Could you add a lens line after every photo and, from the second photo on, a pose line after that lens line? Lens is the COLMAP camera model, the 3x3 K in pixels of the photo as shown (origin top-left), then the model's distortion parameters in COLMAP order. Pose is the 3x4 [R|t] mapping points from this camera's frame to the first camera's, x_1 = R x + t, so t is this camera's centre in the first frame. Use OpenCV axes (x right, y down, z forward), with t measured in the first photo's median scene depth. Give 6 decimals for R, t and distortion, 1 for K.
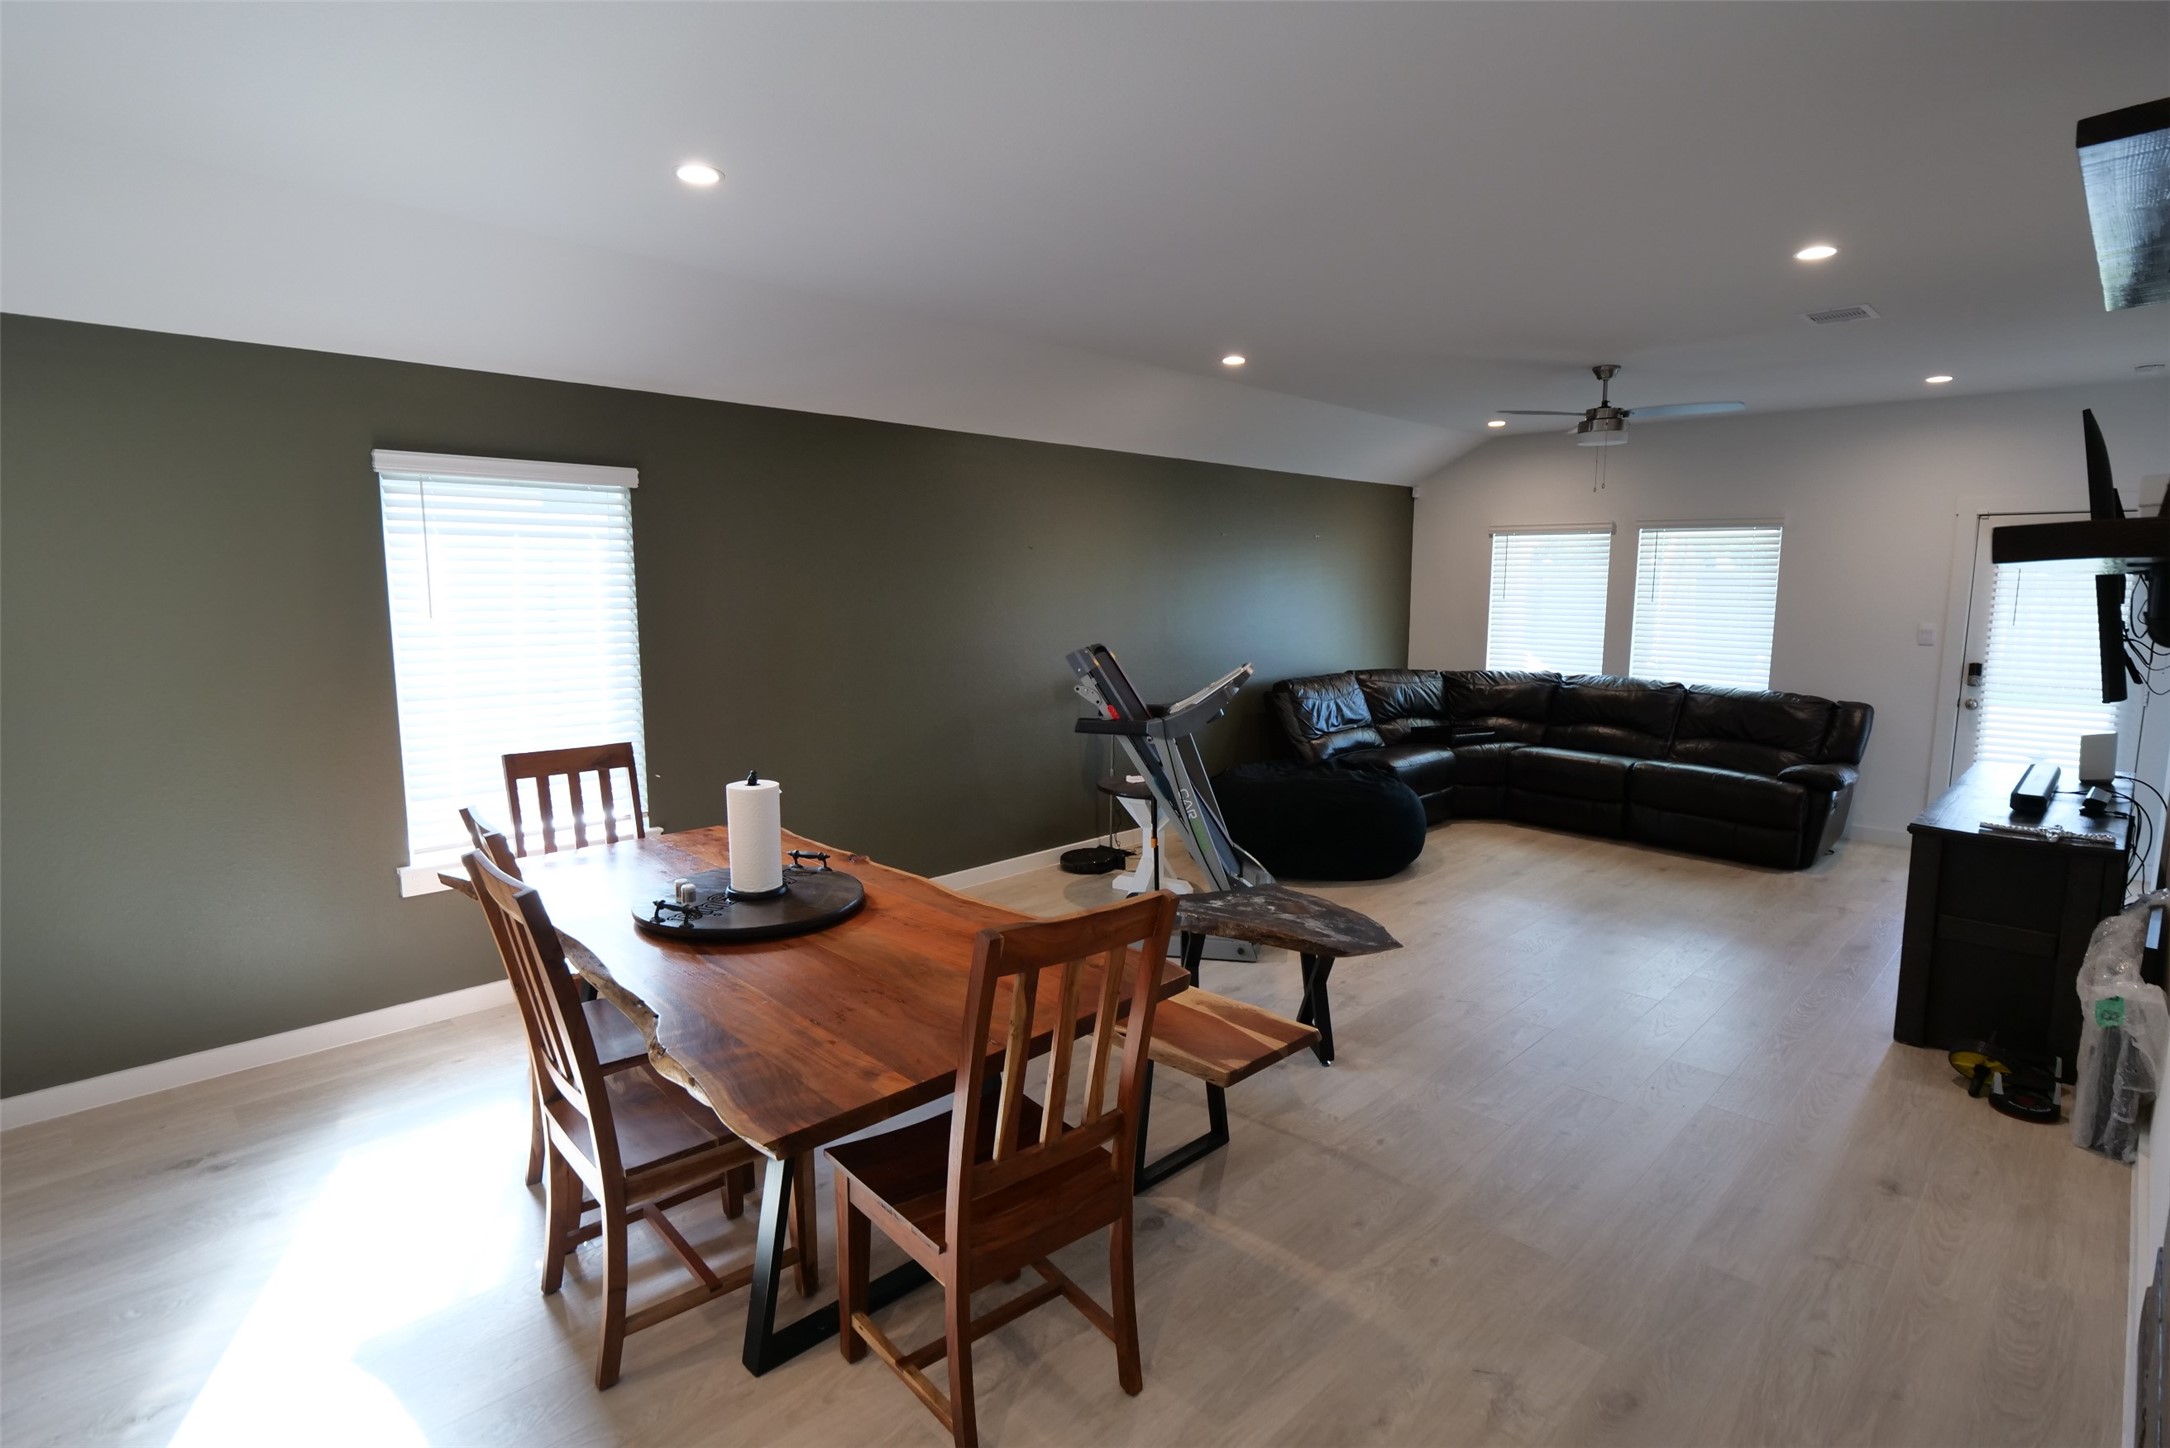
lens RADIAL K [[1061.7, 0, 1084.5], [0, 1061.7, 721.1], [0, 0, 1]] dist [-0.014033, 0.000537]
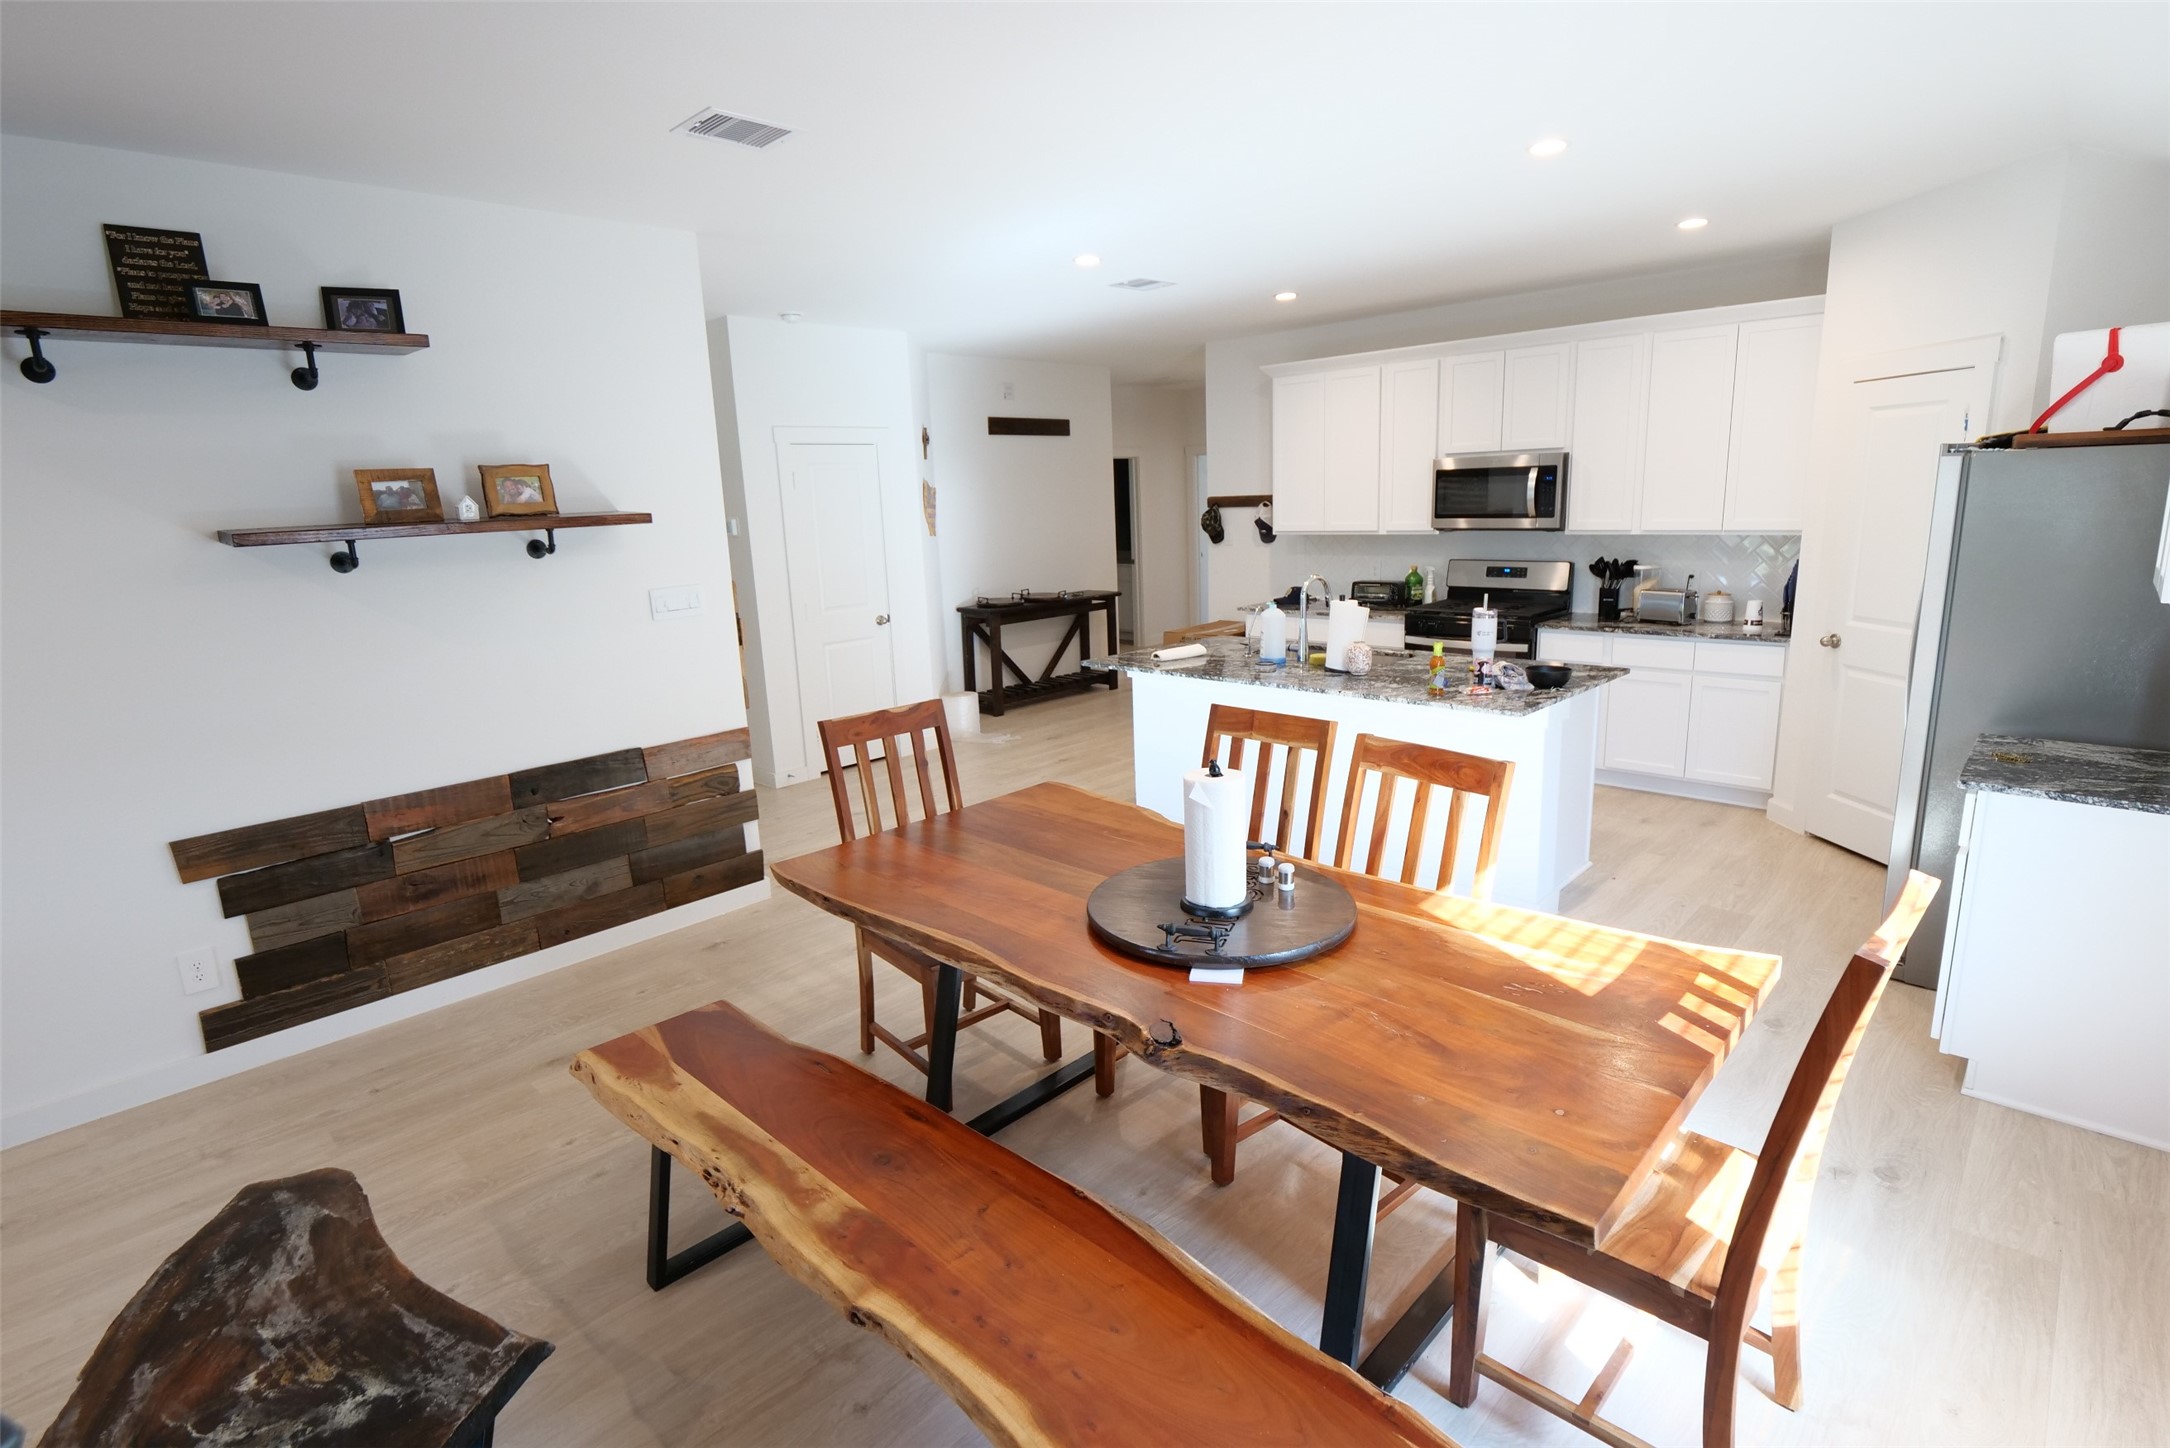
lens RADIAL K [[1061.7, 0, 1074.7], [0, 1061.7, 718.0], [0, 0, 1]] dist [-0.014033, 0.000537]
pose [[-0.999150, 0.040839, -0.005582, -0.079558], [0.036600, 0.941320, 0.335526, -0.099845], [0.018957, 0.335037, -0.942014, 0.680191]]
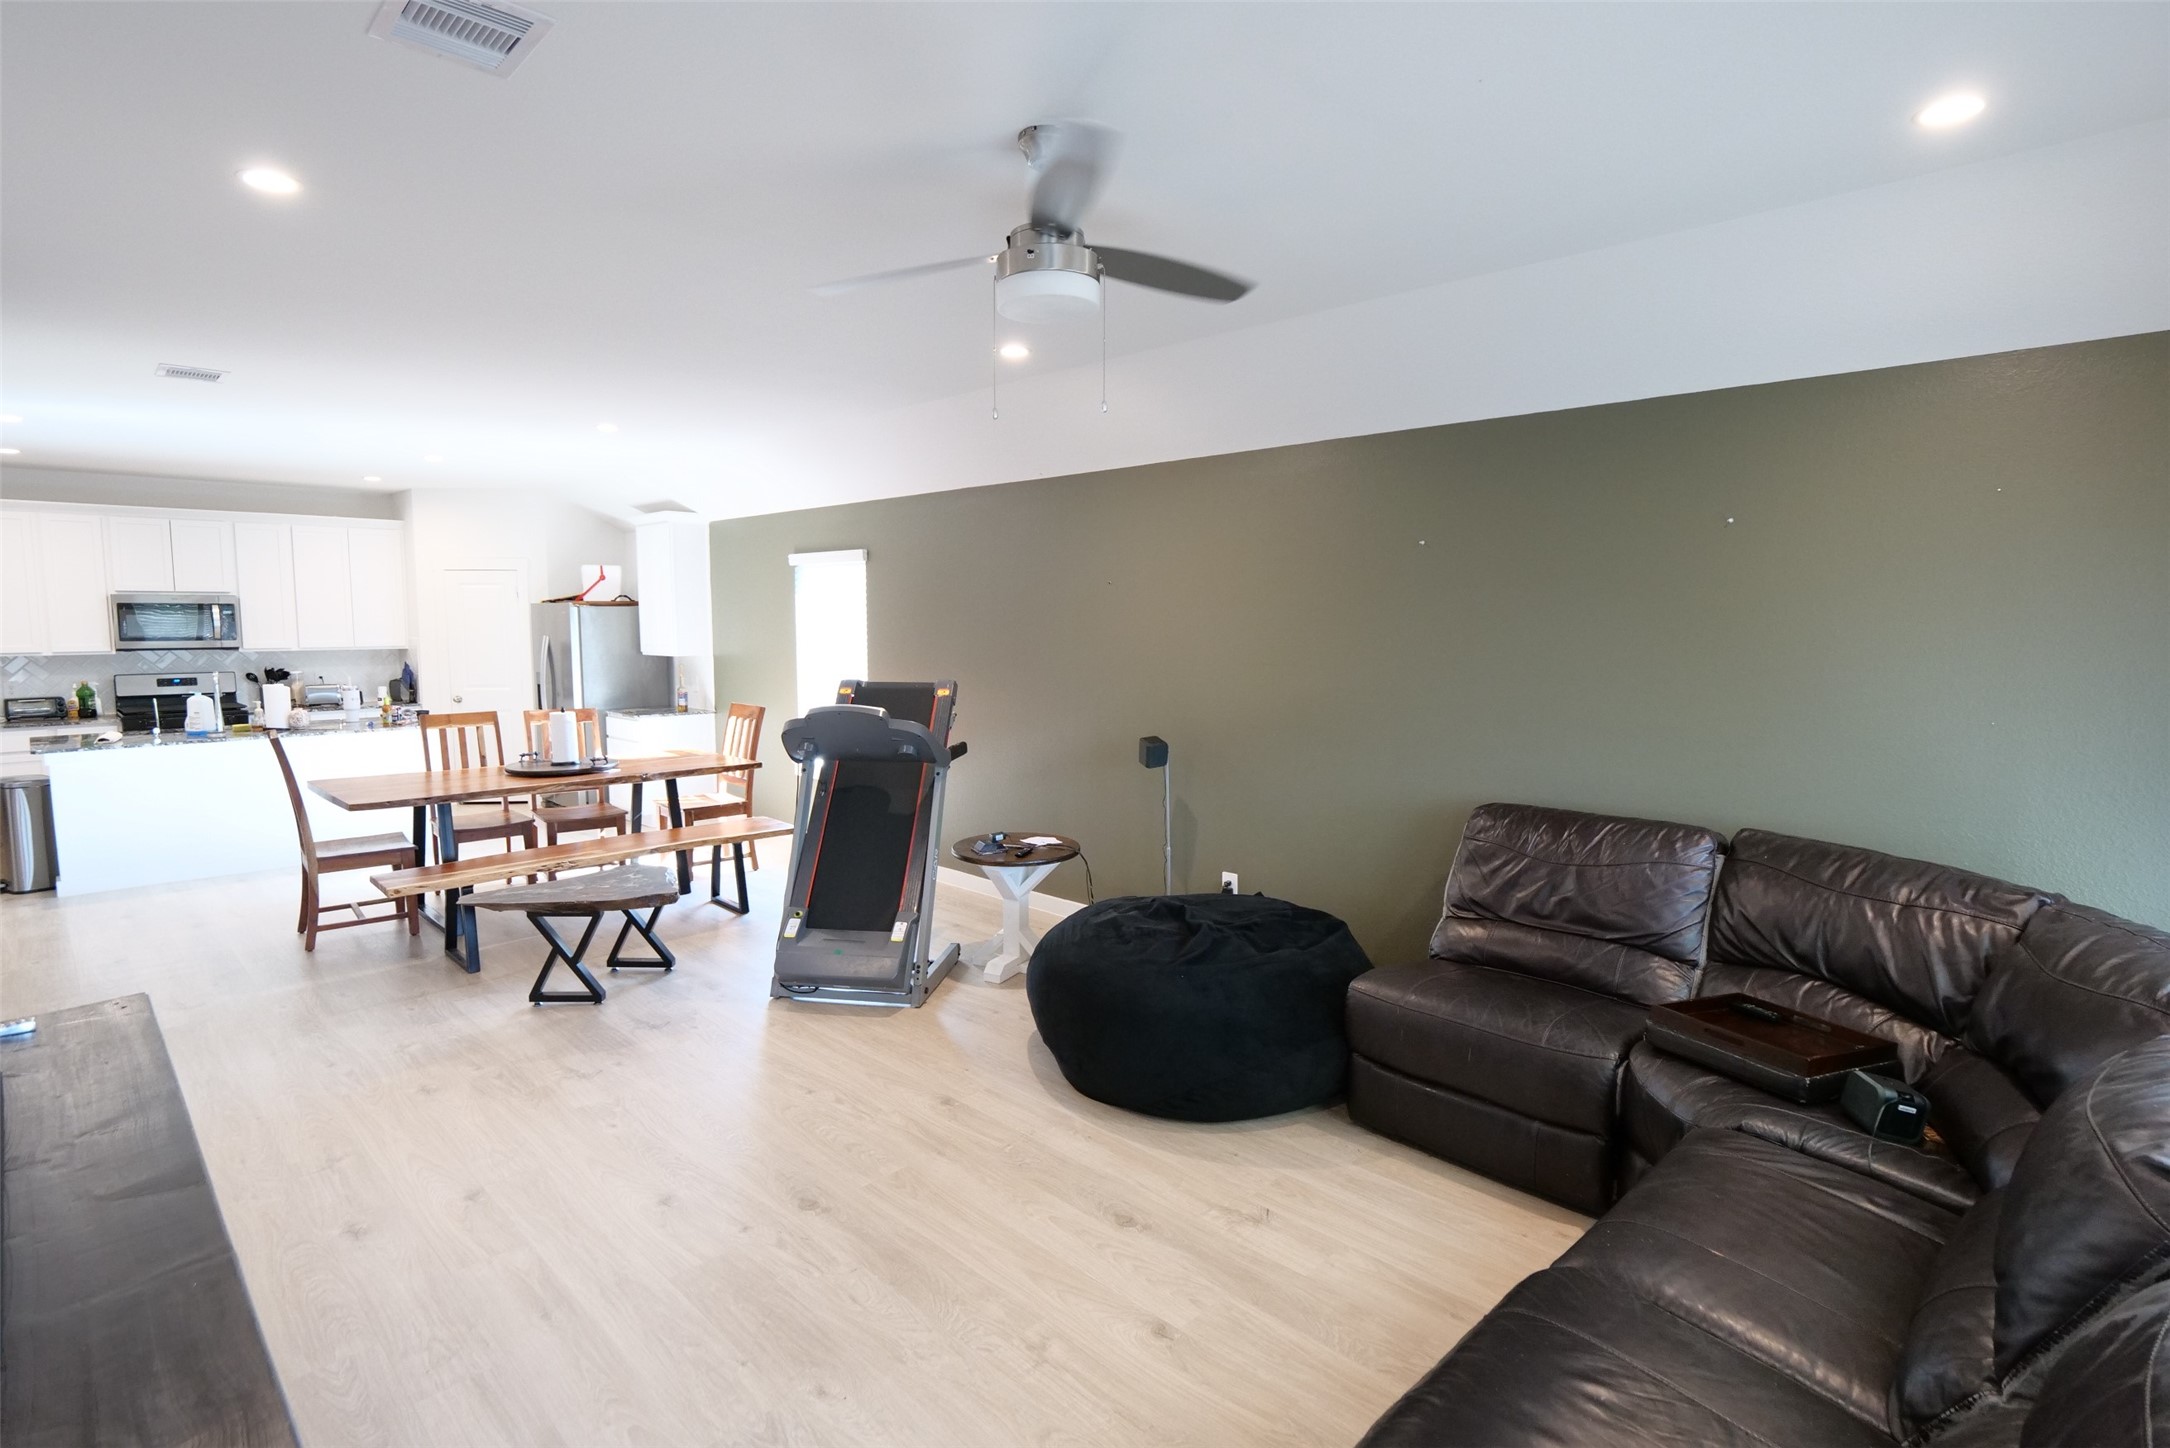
lens RADIAL K [[1061.7, 0, 1089.8], [0, 1061.7, 713.6], [0, 0, 1]] dist [-0.014033, 0.000537]
pose [[0.017920, 0.092329, -0.995567, 0.719999], [-0.132376, 0.987181, 0.089169, -0.105993], [0.991038, 0.130191, 0.029912, 0.778001]]
